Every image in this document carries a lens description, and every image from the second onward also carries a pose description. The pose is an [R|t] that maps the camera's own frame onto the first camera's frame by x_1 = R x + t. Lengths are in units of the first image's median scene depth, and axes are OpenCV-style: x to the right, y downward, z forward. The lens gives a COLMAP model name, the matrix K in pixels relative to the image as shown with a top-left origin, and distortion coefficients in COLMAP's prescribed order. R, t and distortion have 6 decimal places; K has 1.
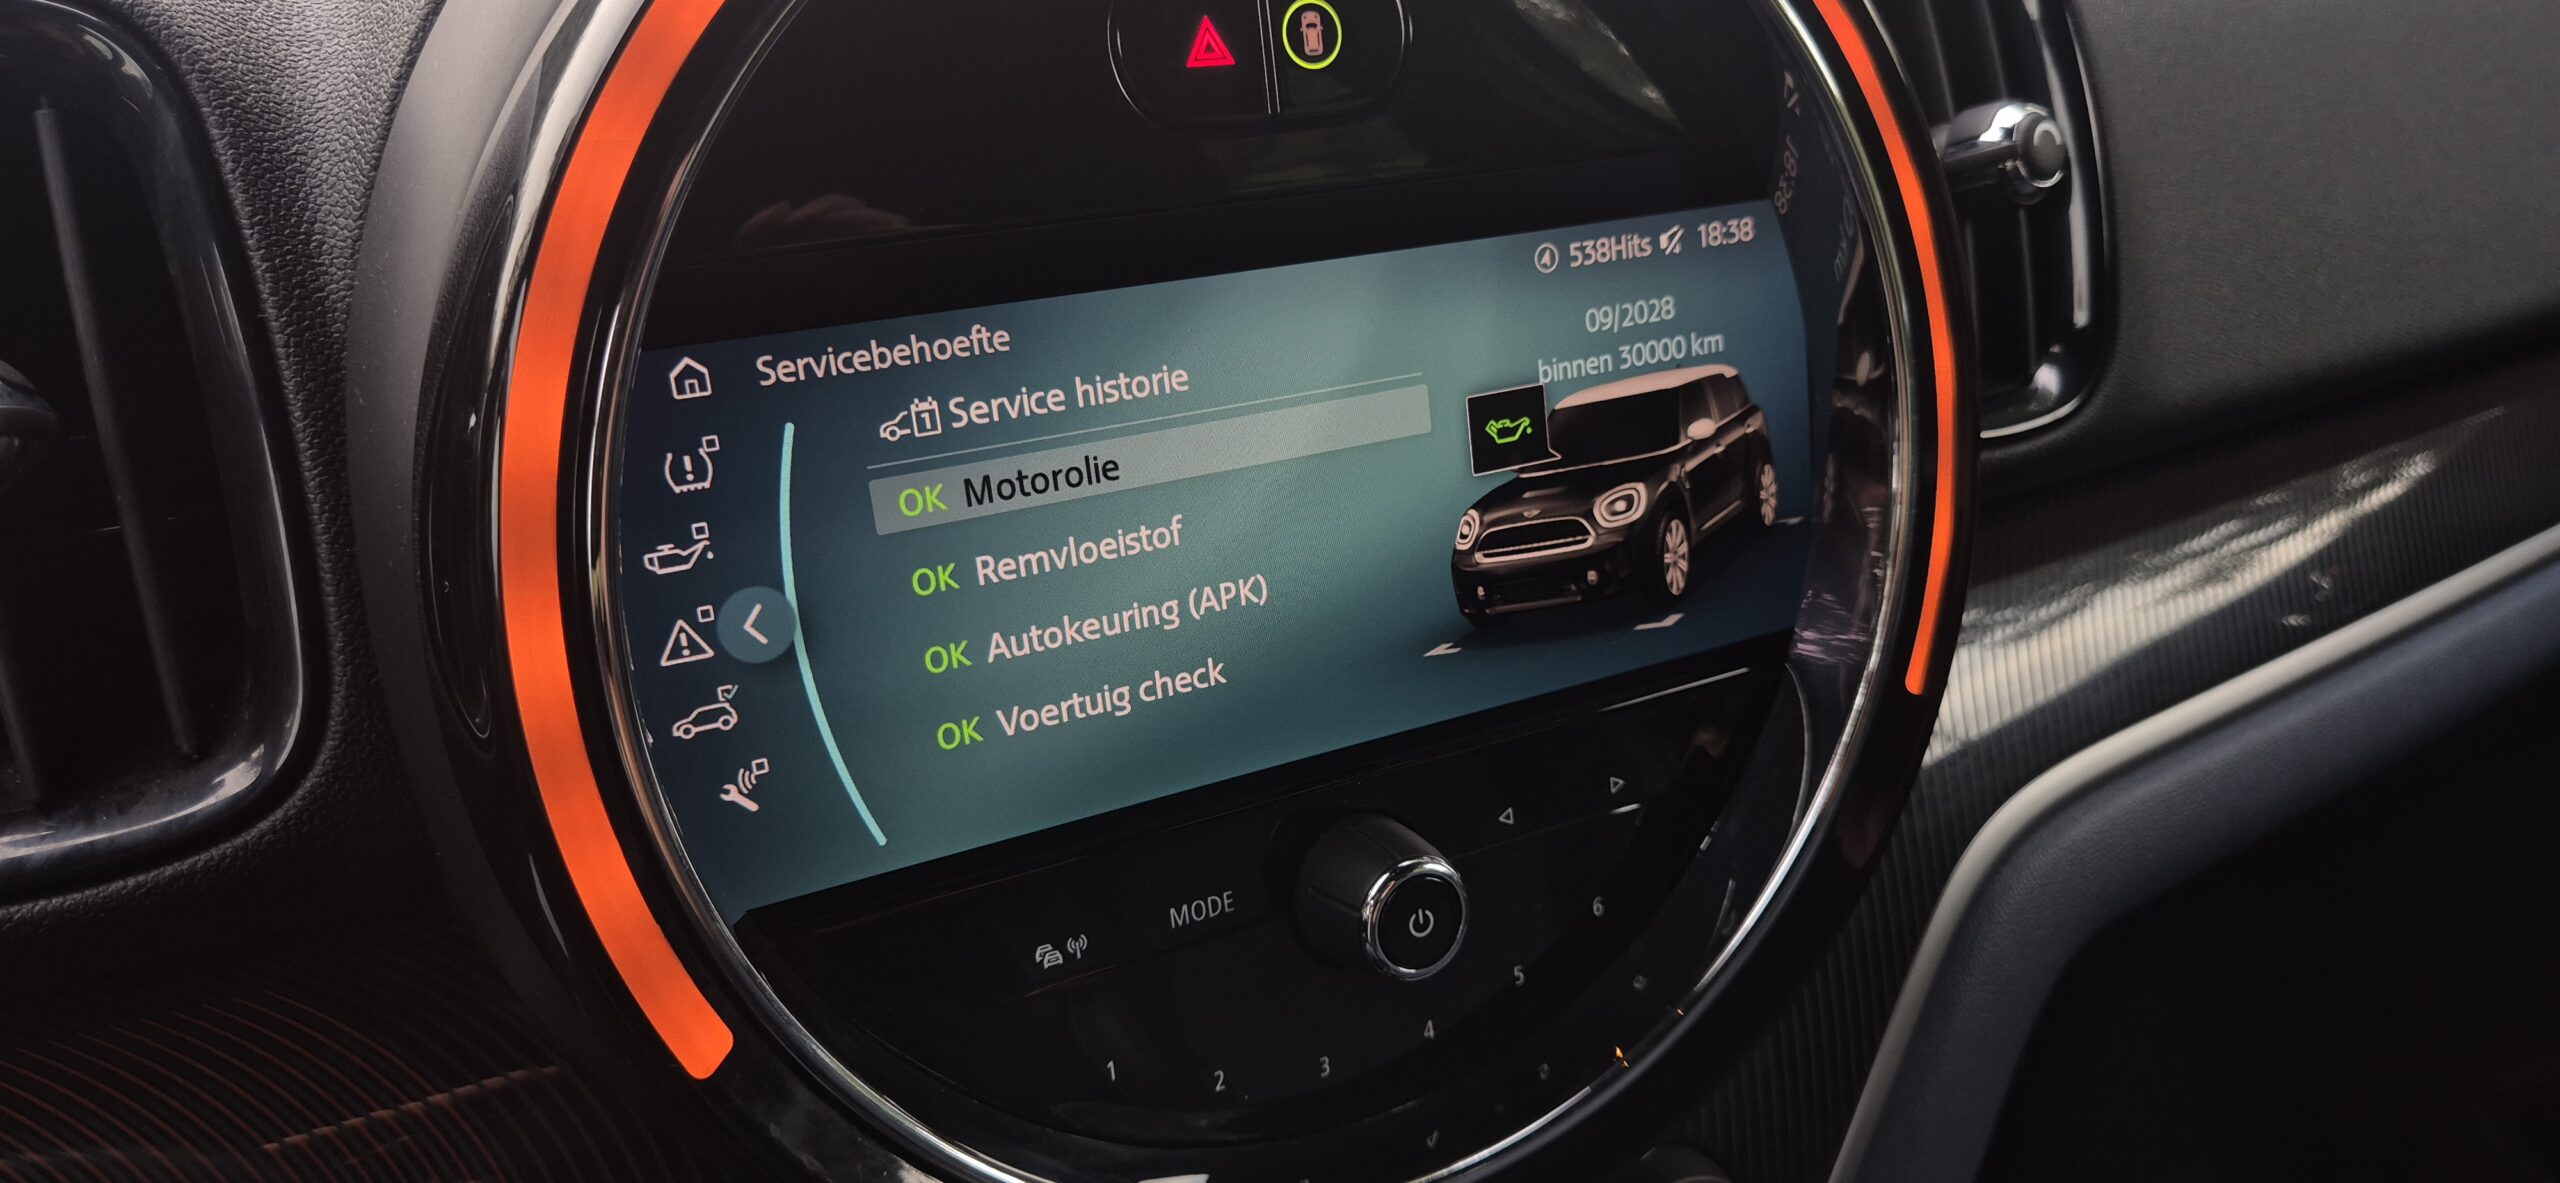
lens RADIAL K [[1707.8, 0, 1301.8], [0, 1707.8, 607.0], [0, 0, 1]] dist [0.044610, -0.049401]
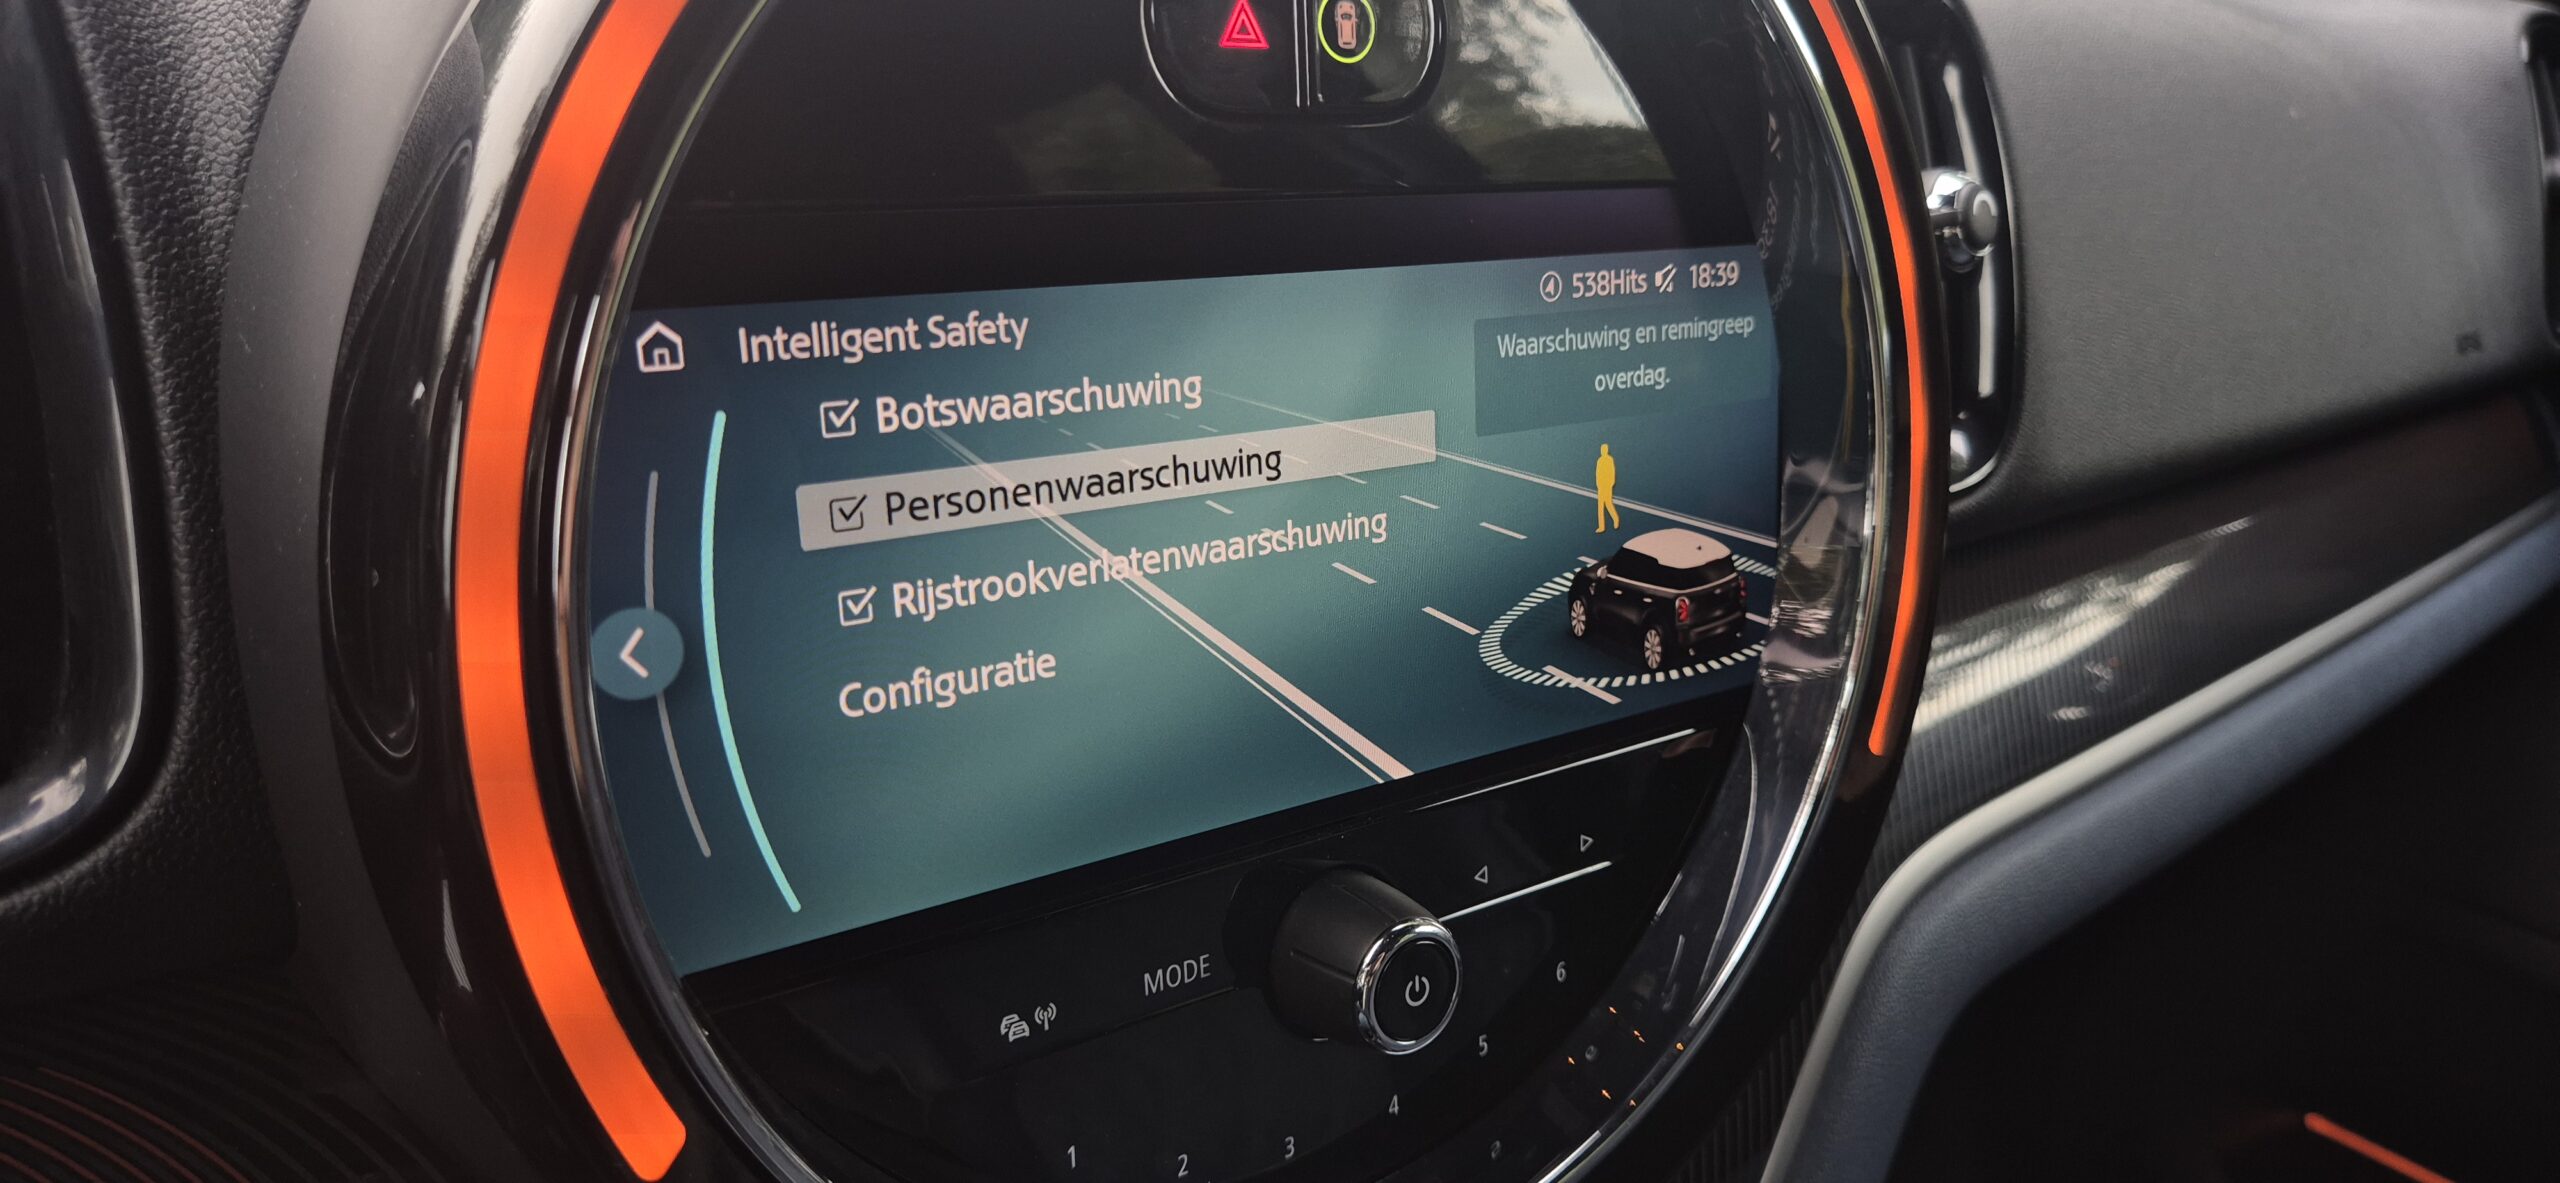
lens RADIAL K [[1707.8, 0, 1301.8], [0, 1707.8, 596.3], [0, 0, 1]] dist [0.044610, -0.049401]
pose [[0.986643, 0.043057, 0.157106, -0.149426], [-0.038432, 0.998737, -0.032360, 0.004415], [-0.158301, 0.025890, 0.987051, 0.097440]]
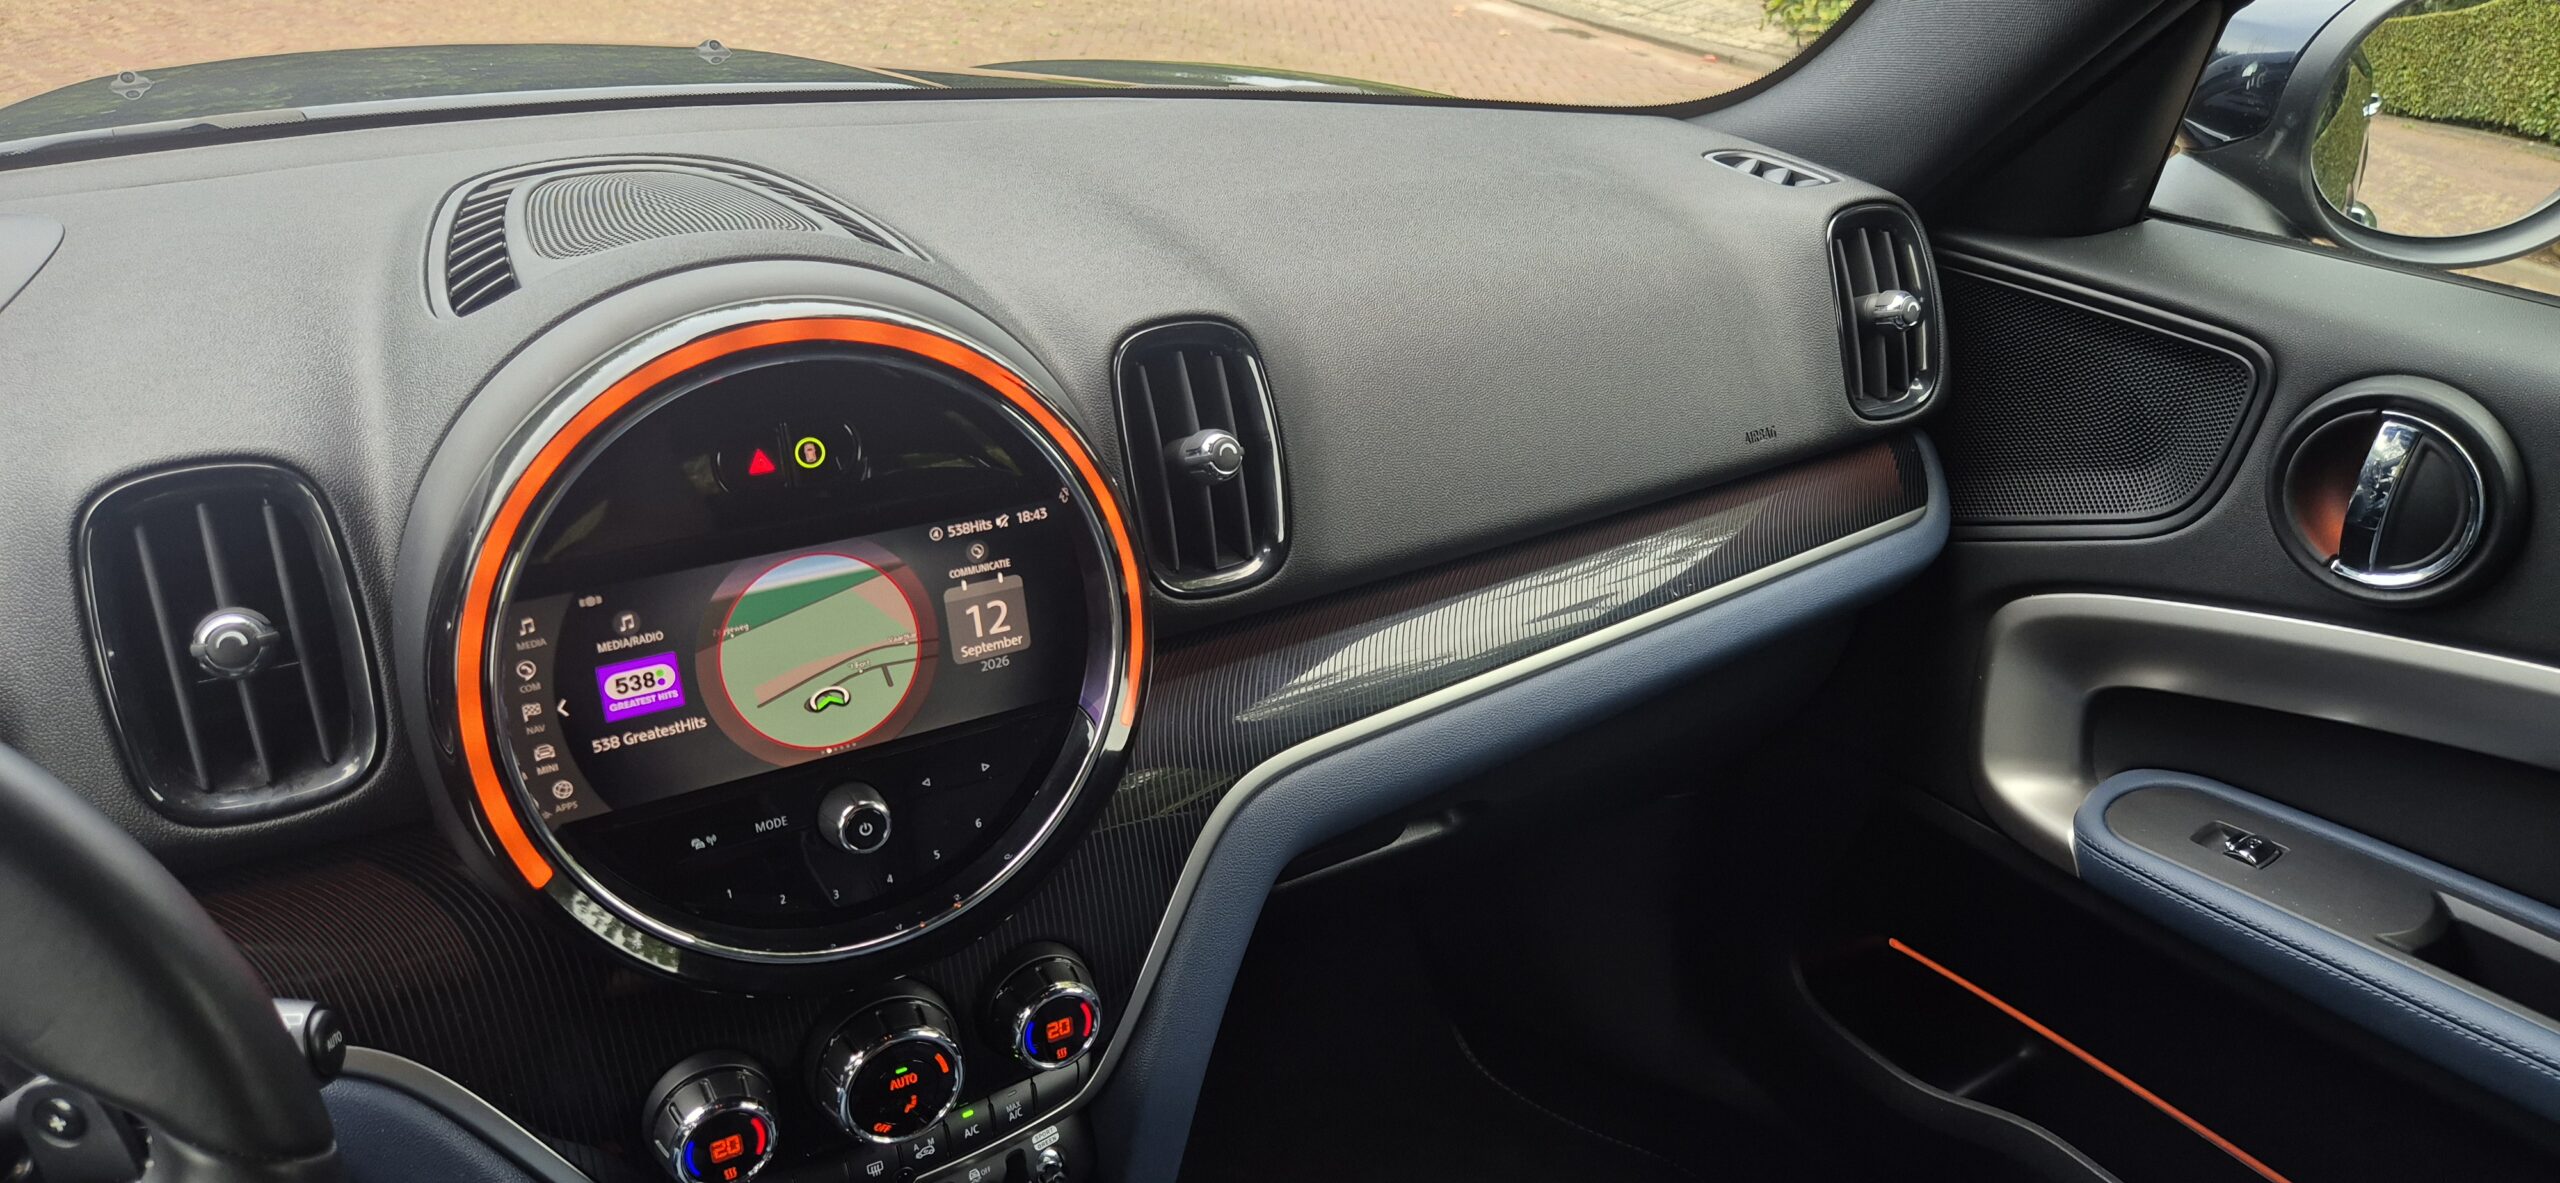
lens RADIAL K [[1577.3, 0, 1269.2], [0, 1577.3, 605.2], [0, 0, 1]] dist [0.045073, 0.000427]
pose [[0.999319, 0.000751, 0.036896, 0.554263], [-0.001431, 0.999830, 0.018405, -0.164517], [-0.036876, -0.018446, 0.999150, -1.198969]]
